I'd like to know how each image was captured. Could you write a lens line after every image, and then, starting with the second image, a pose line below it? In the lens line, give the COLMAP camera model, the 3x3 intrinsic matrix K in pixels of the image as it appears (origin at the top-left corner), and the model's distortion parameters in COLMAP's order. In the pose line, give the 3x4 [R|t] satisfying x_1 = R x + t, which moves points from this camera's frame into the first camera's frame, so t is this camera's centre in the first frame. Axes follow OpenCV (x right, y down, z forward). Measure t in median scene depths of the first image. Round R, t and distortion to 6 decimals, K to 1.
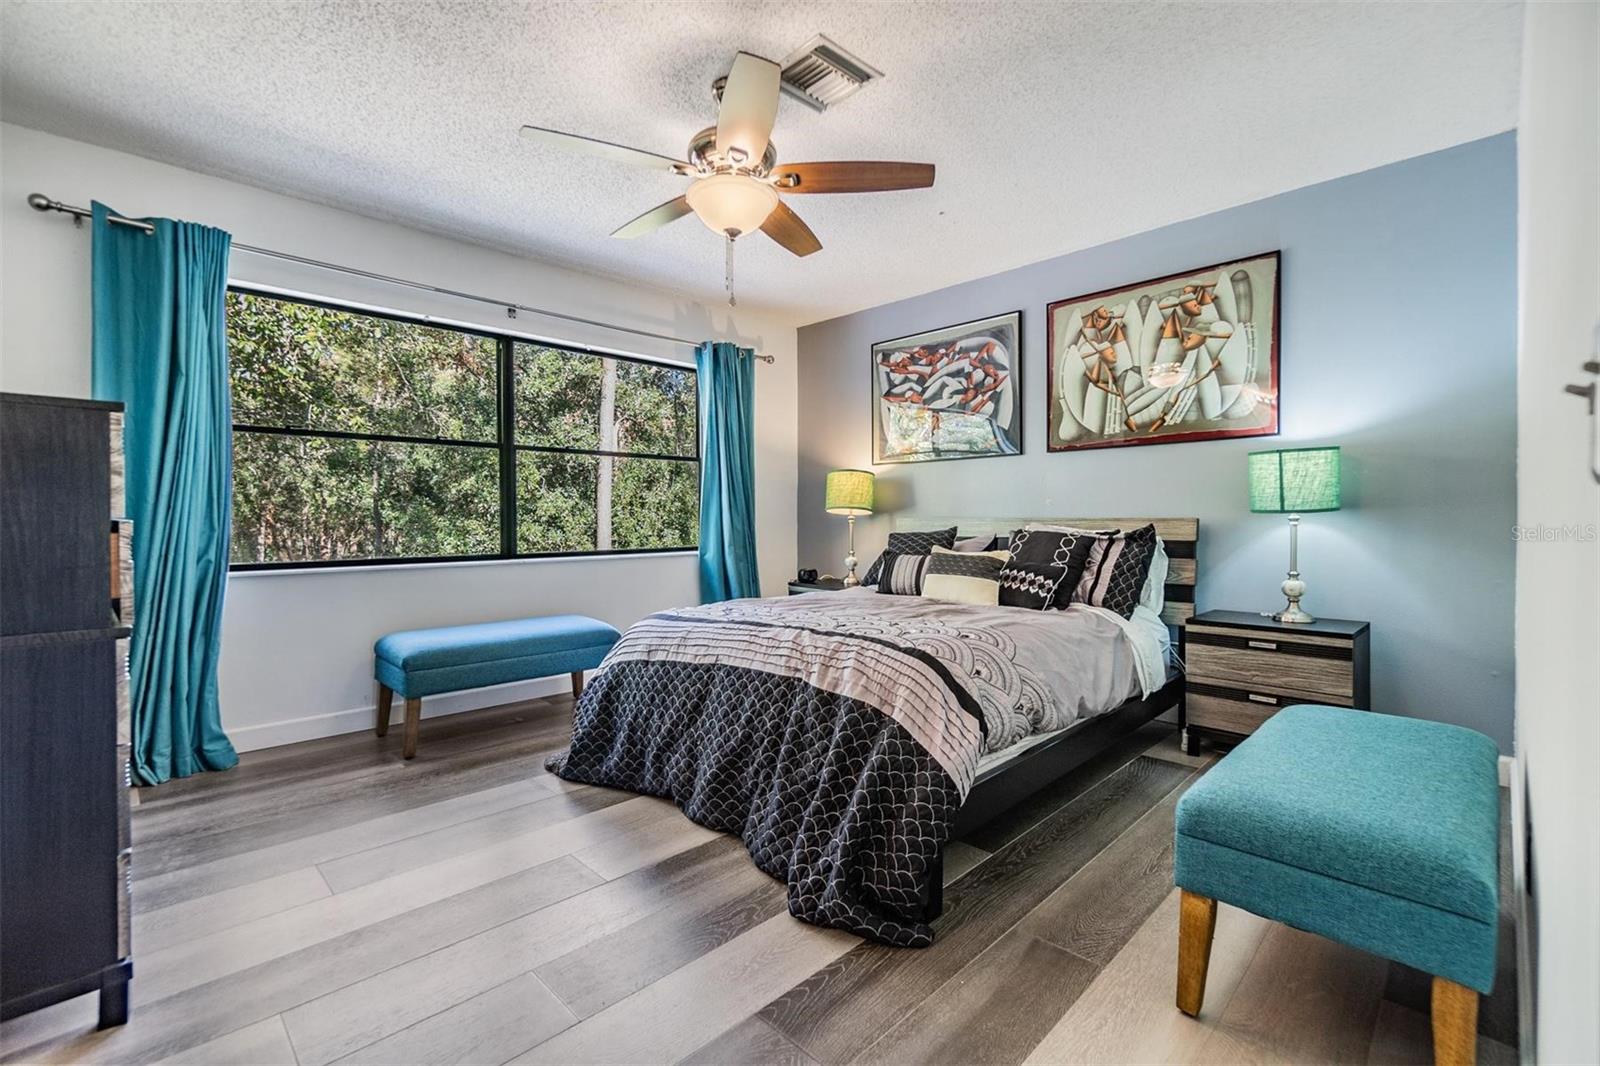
lens RADIAL K [[698.9, 0, 794.6], [0, 698.9, 524.7], [0, 0, 1]] dist [-0.003802, 0.000028]
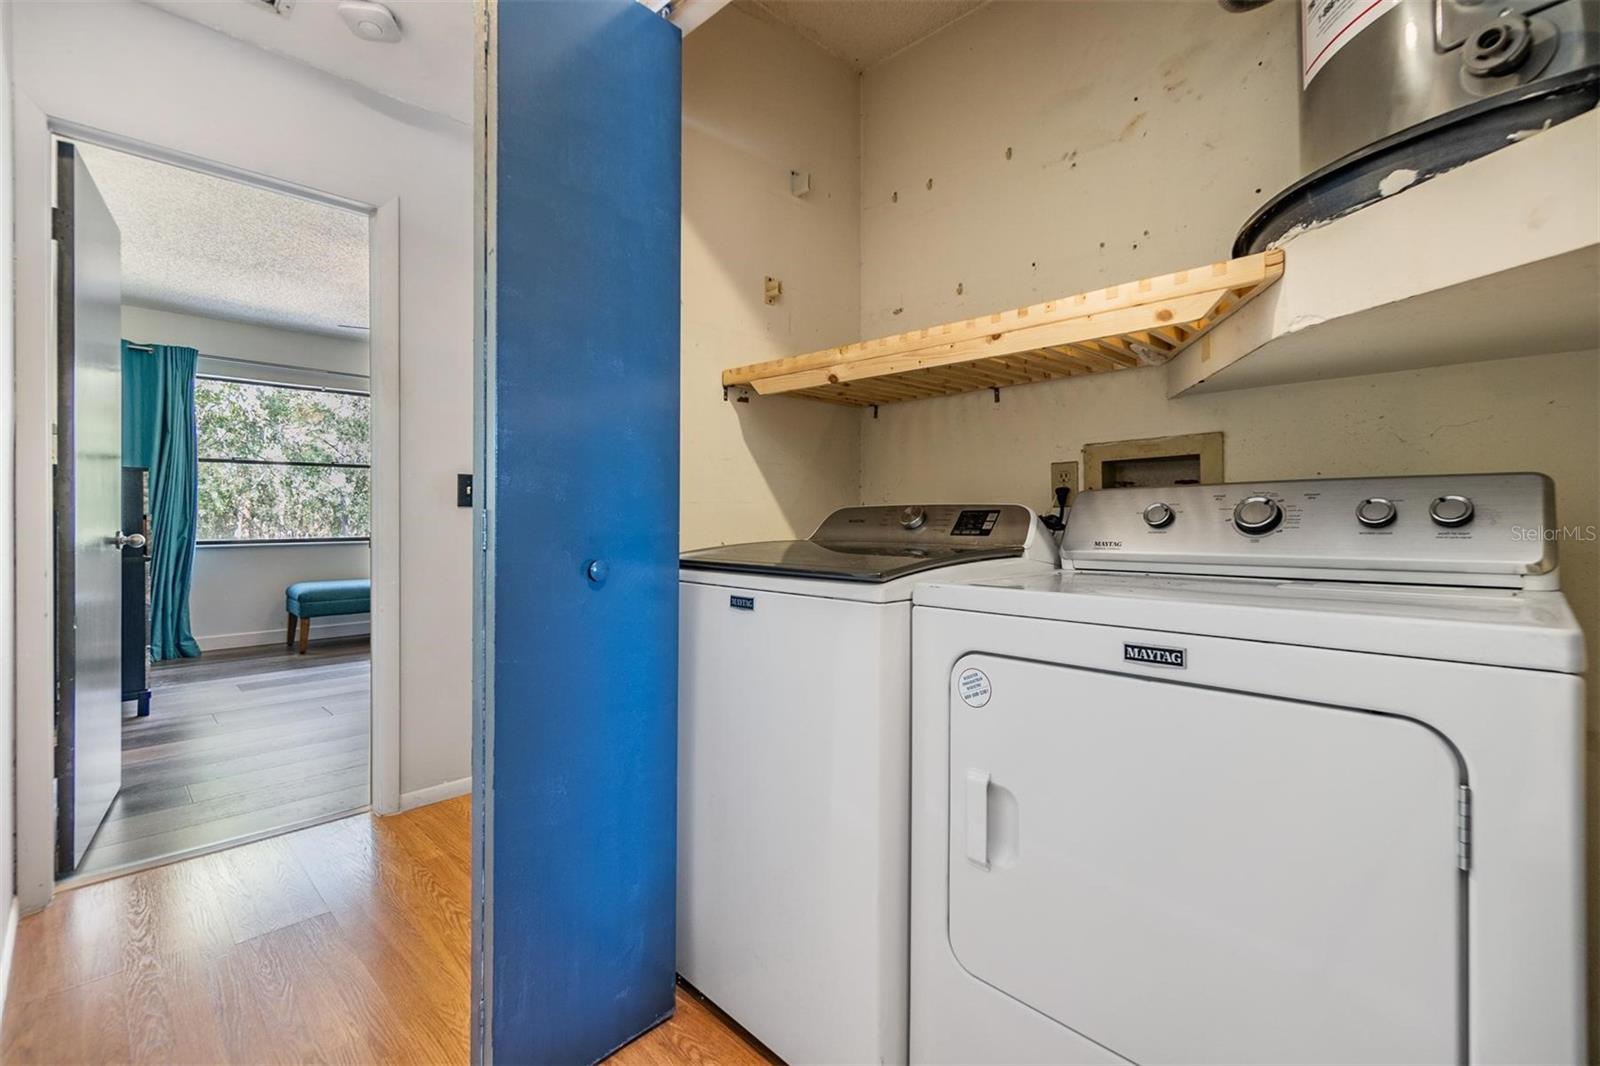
lens RADIAL K [[698.9, 0, 804.0], [0, 698.9, 526.2], [0, 0, 1]] dist [-0.003802, 0.000028]
pose [[0.999657, 0.007249, 0.025148, 0.687403], [-0.007359, 0.999964, 0.004250, 0.003940], [-0.025116, -0.004434, 0.999675, -0.807267]]
